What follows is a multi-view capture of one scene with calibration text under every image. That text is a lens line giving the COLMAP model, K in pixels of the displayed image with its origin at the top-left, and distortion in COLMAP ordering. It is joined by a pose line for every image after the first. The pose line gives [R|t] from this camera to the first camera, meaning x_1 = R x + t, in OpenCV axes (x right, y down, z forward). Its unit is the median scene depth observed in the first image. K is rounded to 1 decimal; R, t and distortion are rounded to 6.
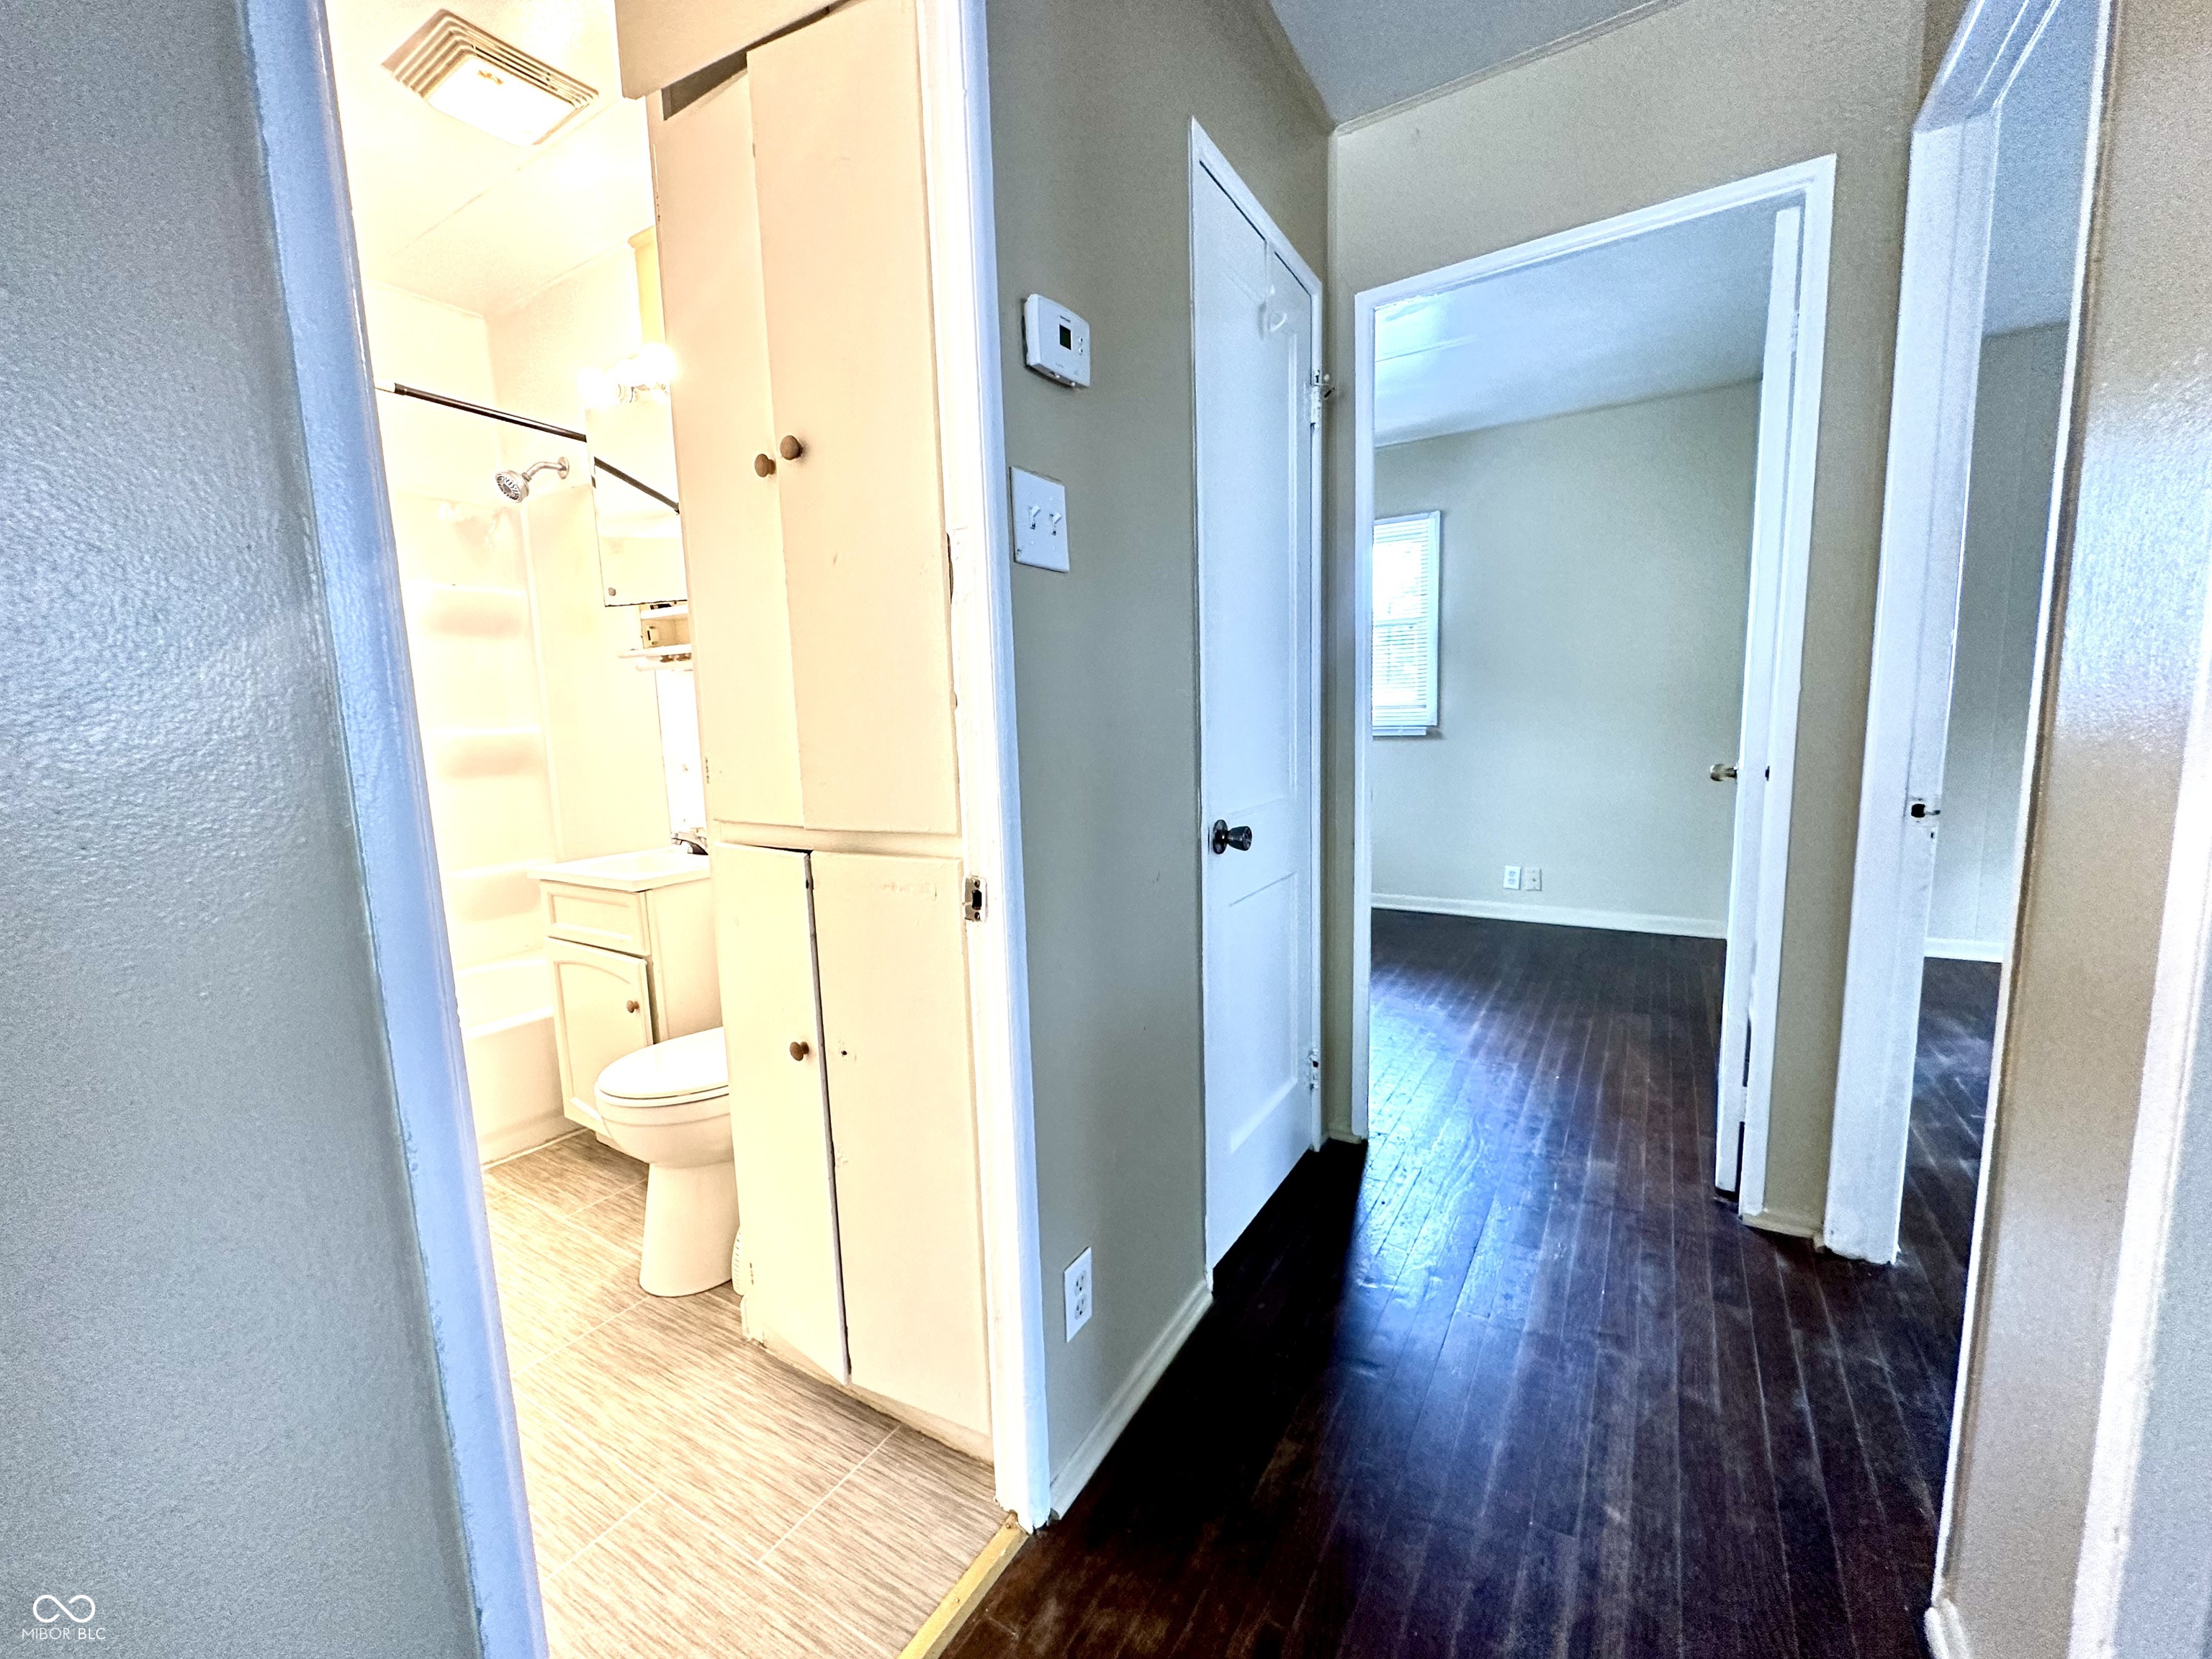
lens RADIAL K [[883.3, 0, 1103.7], [0, 883.3, 829.5], [0, 0, 1]] dist [-0.006714, 0.001249]
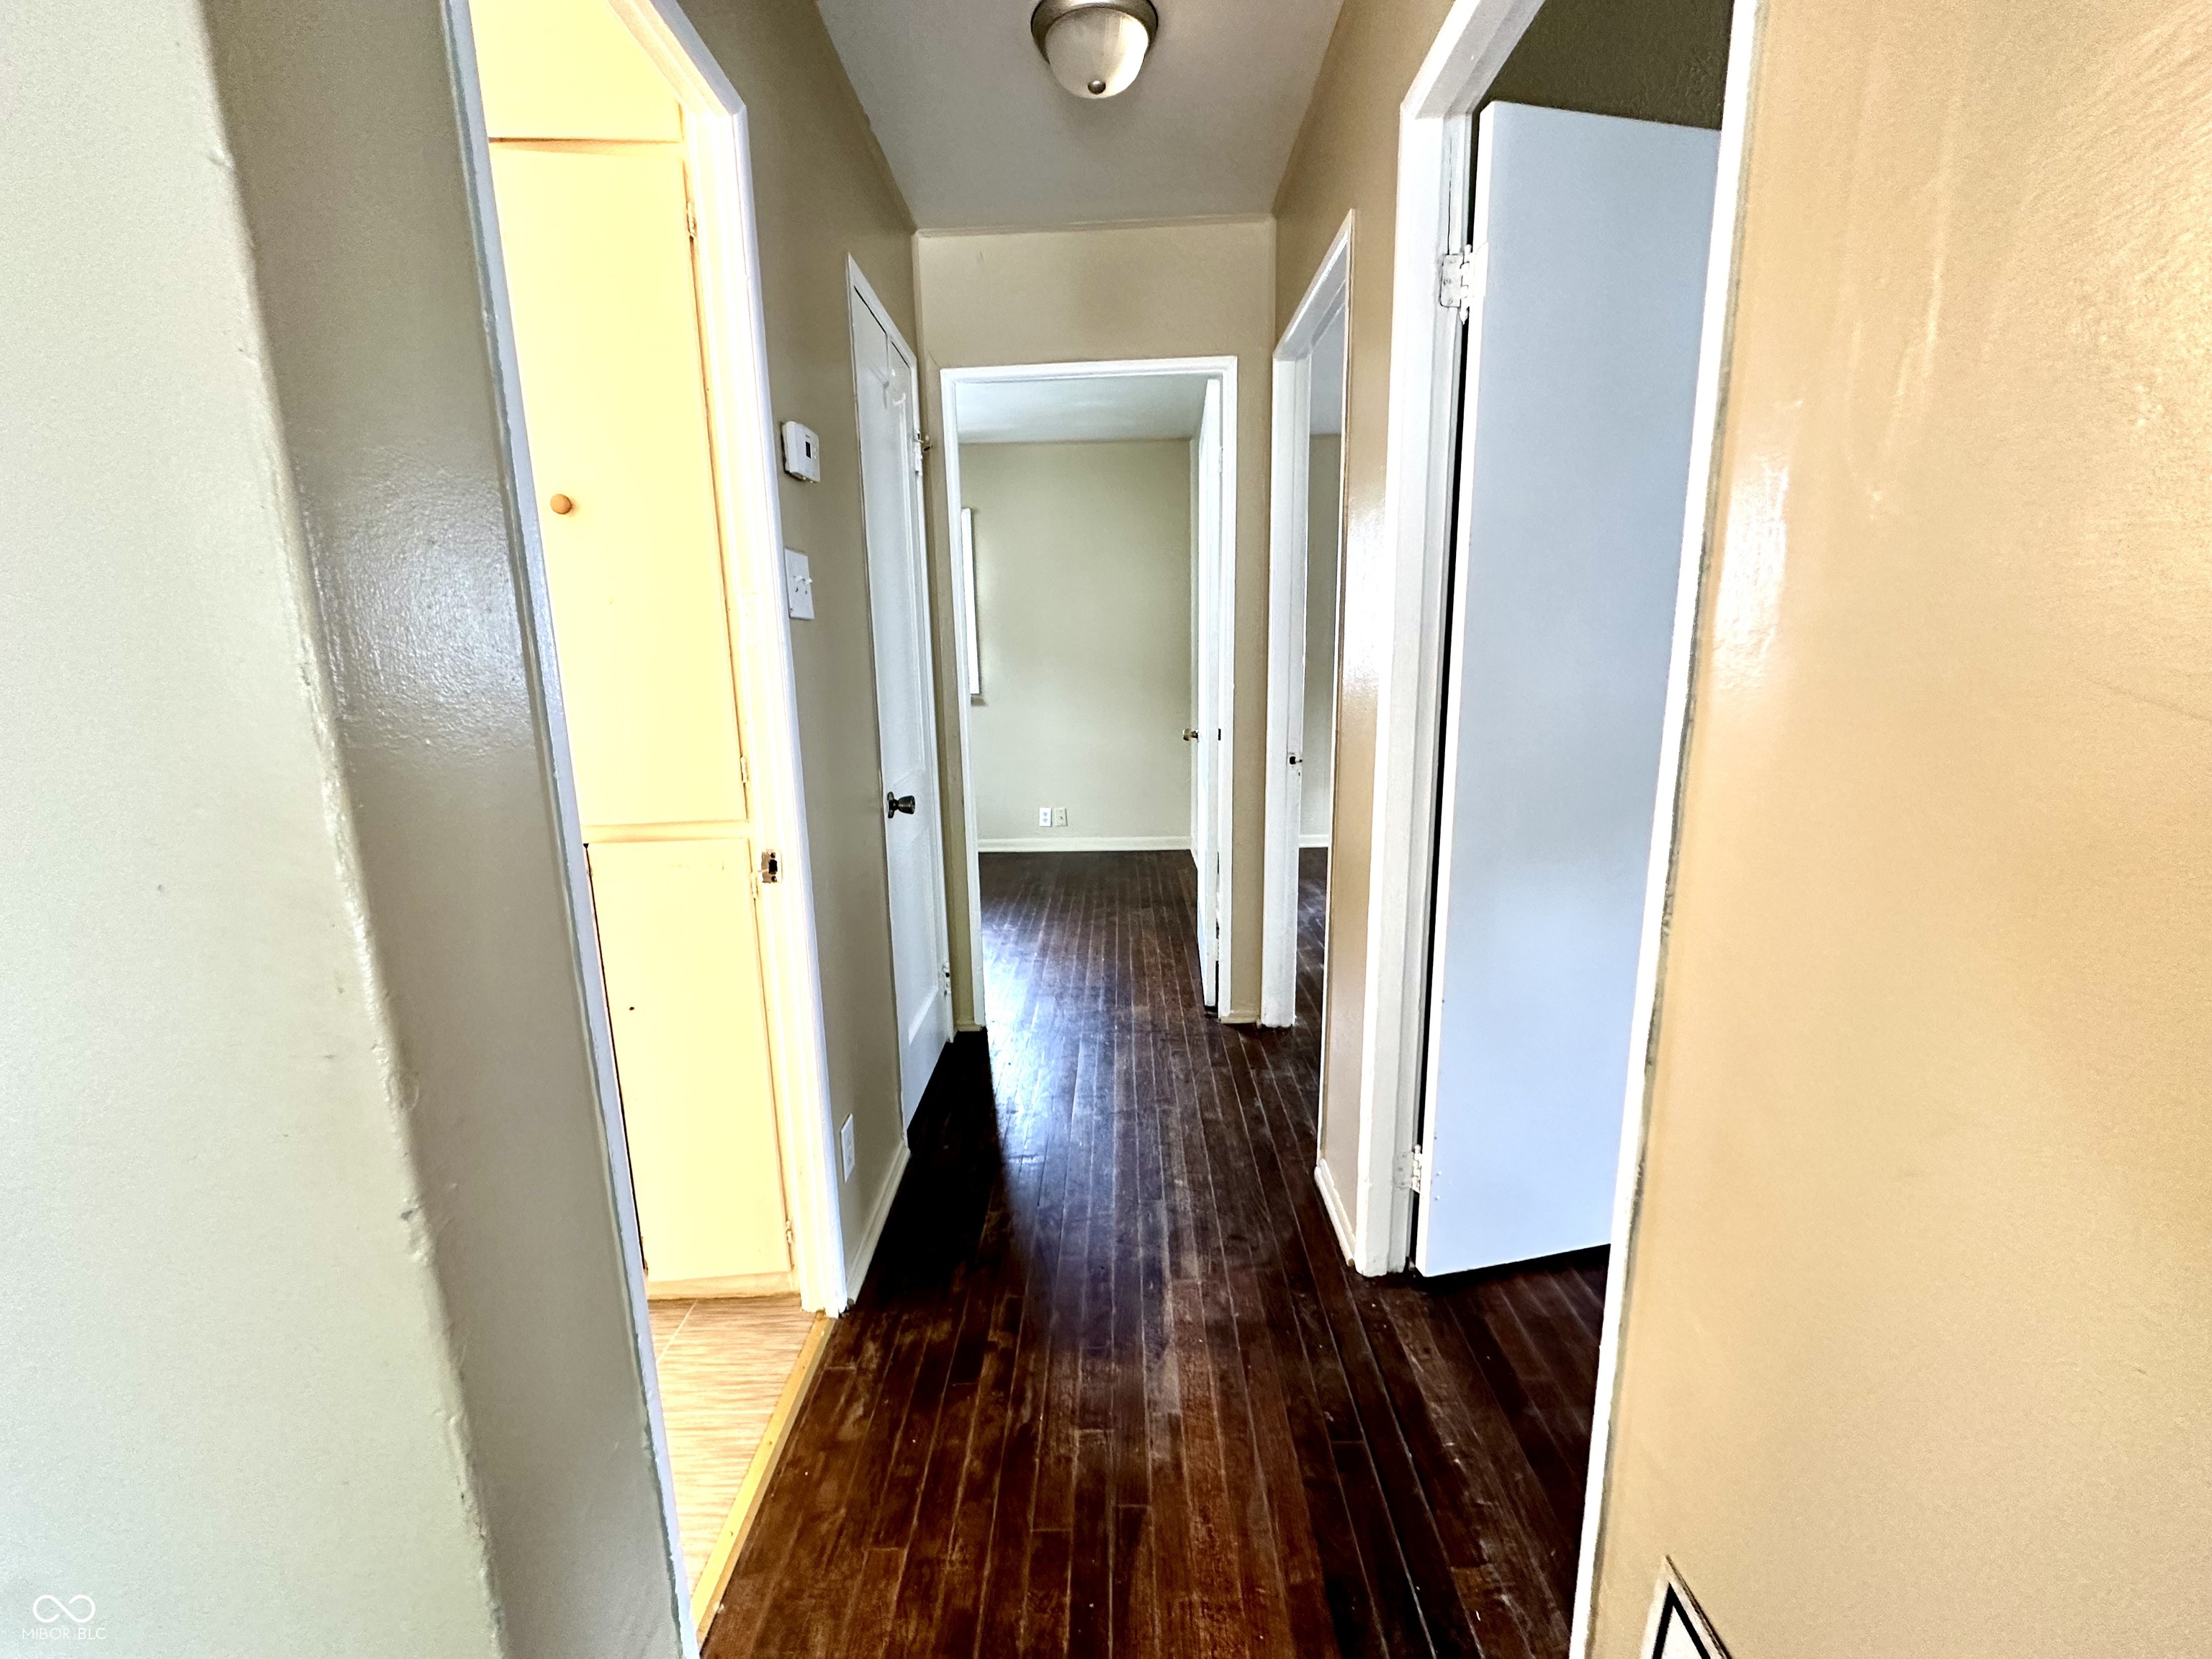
lens RADIAL K [[883.3, 0, 1103.8], [0, 883.3, 829.4], [0, 0, 1]] dist [-0.006714, 0.001249]
pose [[0.856484, -0.087280, 0.508742, -0.259792], [0.059670, 0.995734, 0.070373, -0.028019], [-0.512714, -0.029917, 0.858038, -0.275363]]
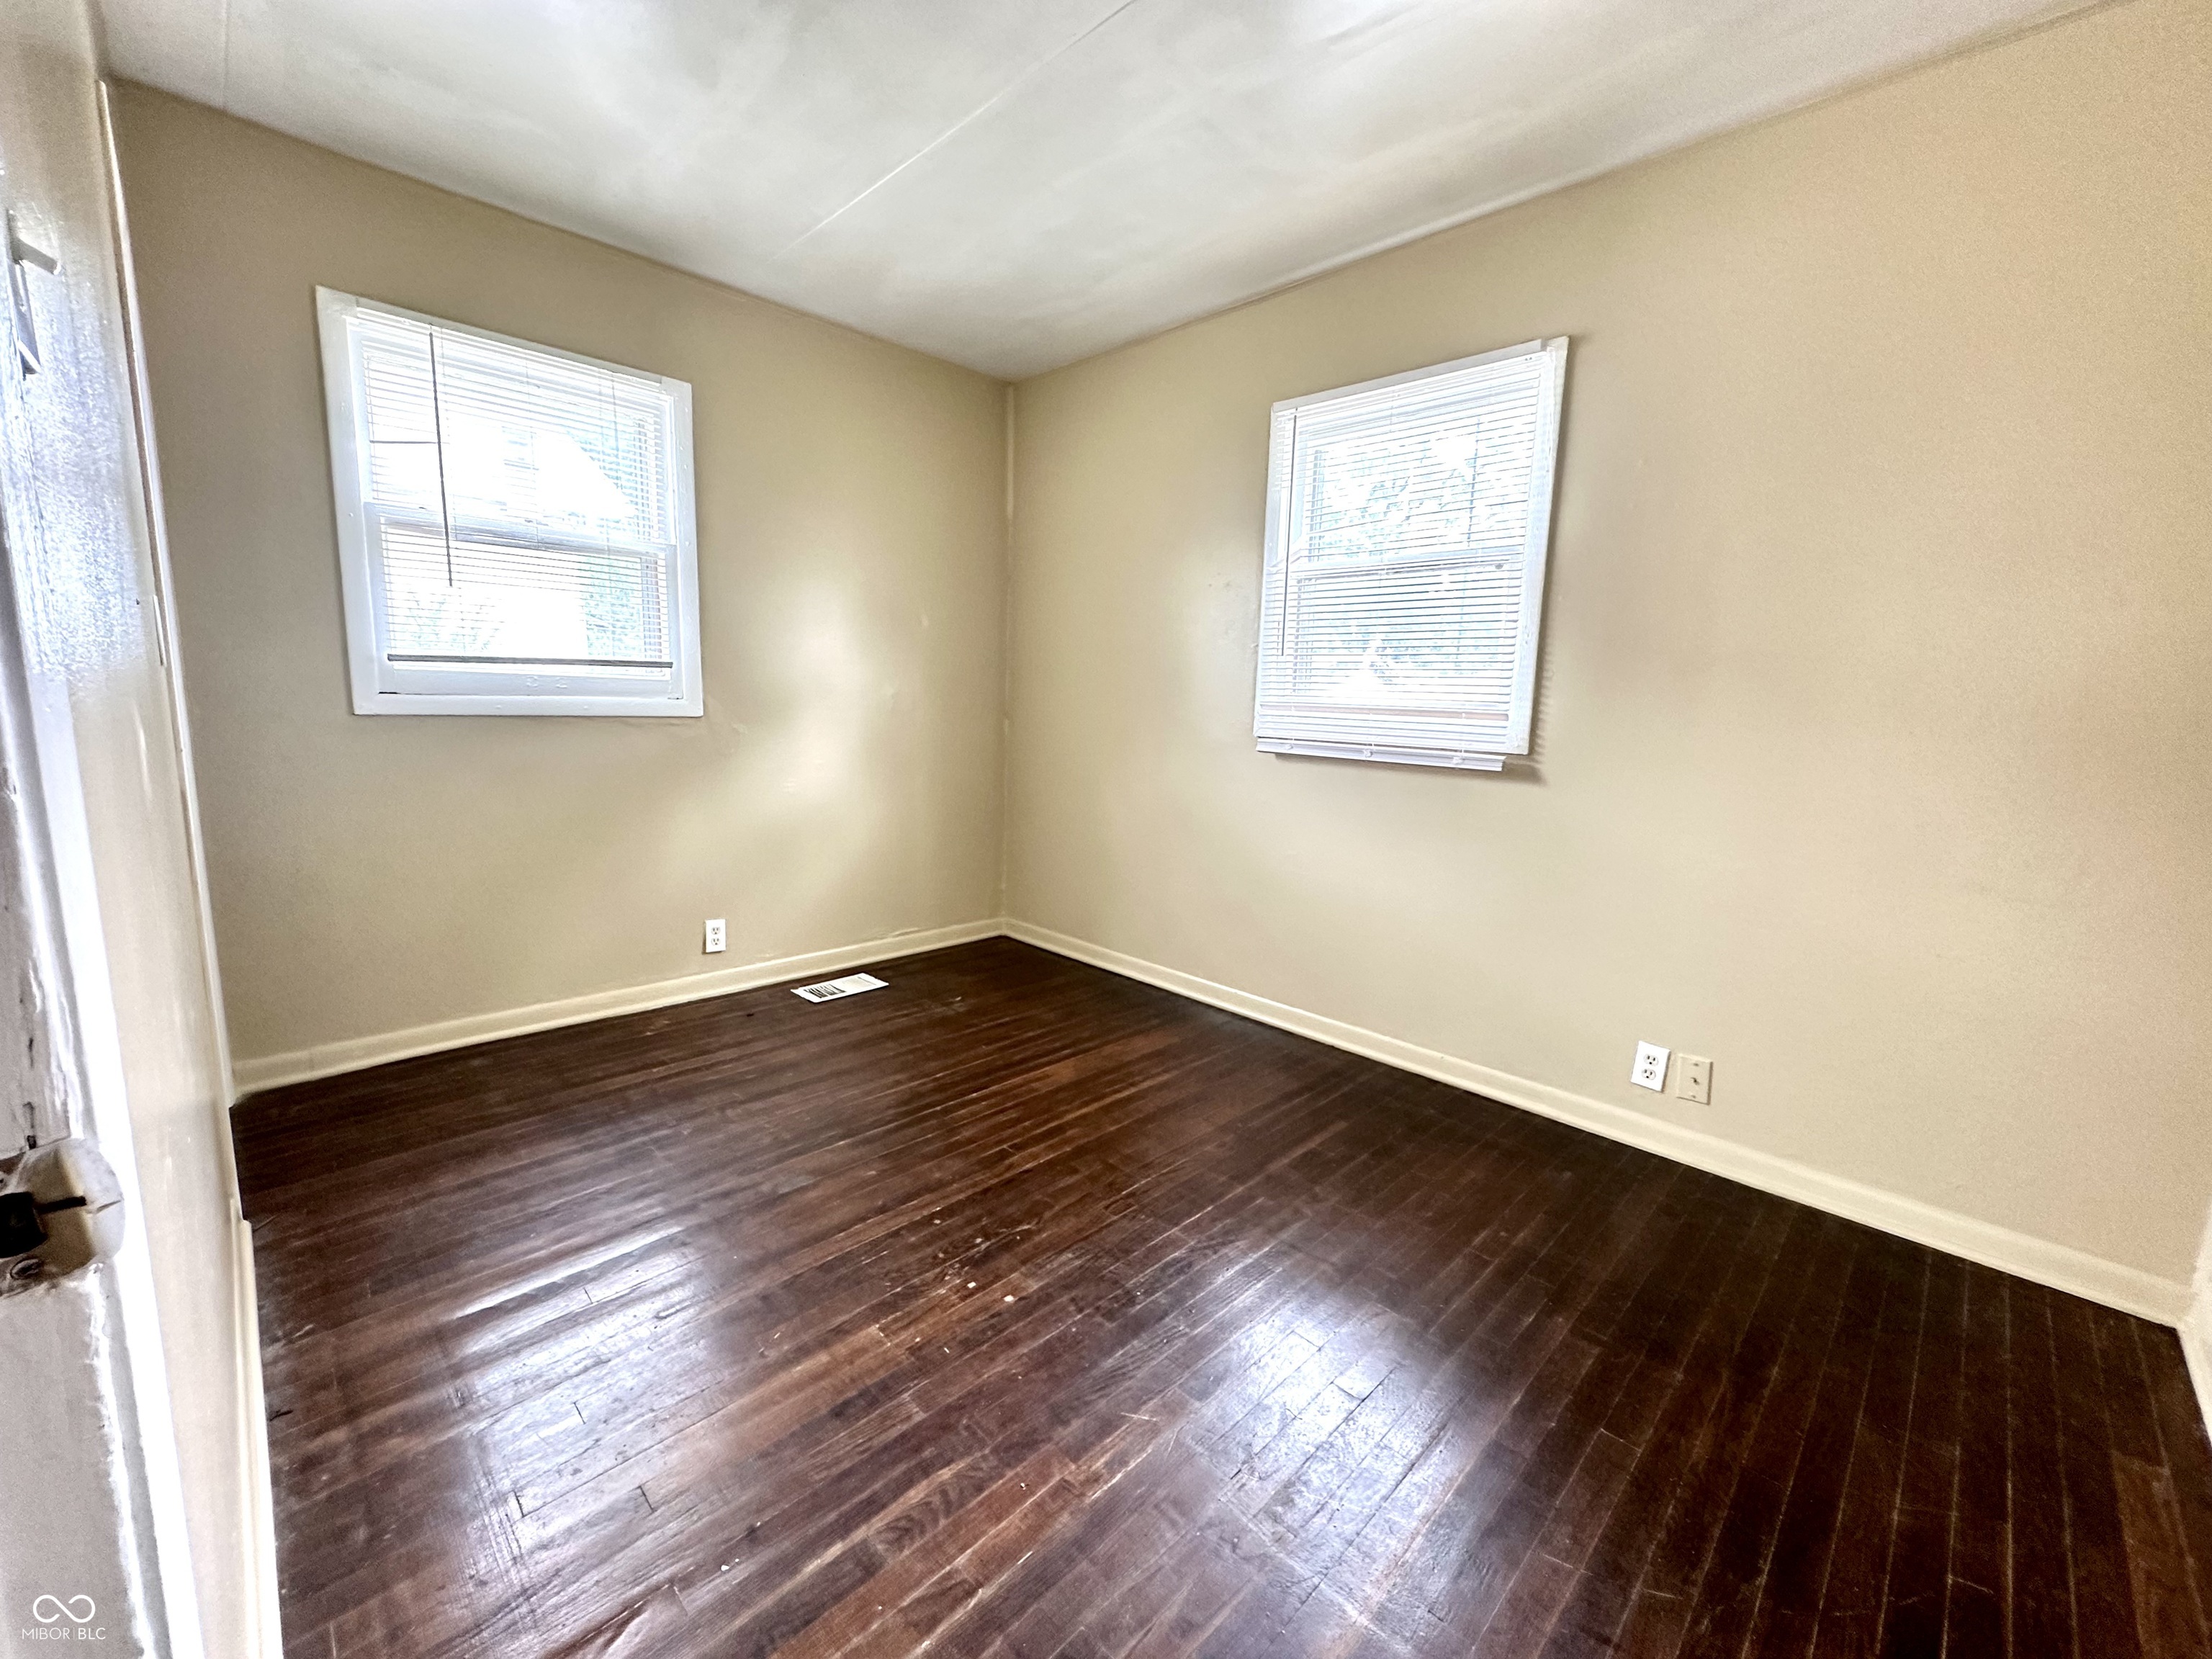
lens RADIAL K [[883.3, 0, 1097.6], [0, 883.3, 827.3], [0, 0, 1]] dist [-0.006714, 0.001249]
pose [[0.972033, 0.094587, -0.214955, 0.667594], [-0.089692, 0.995441, 0.032436, -0.190205], [0.217043, -0.012250, 0.976085, 1.169073]]
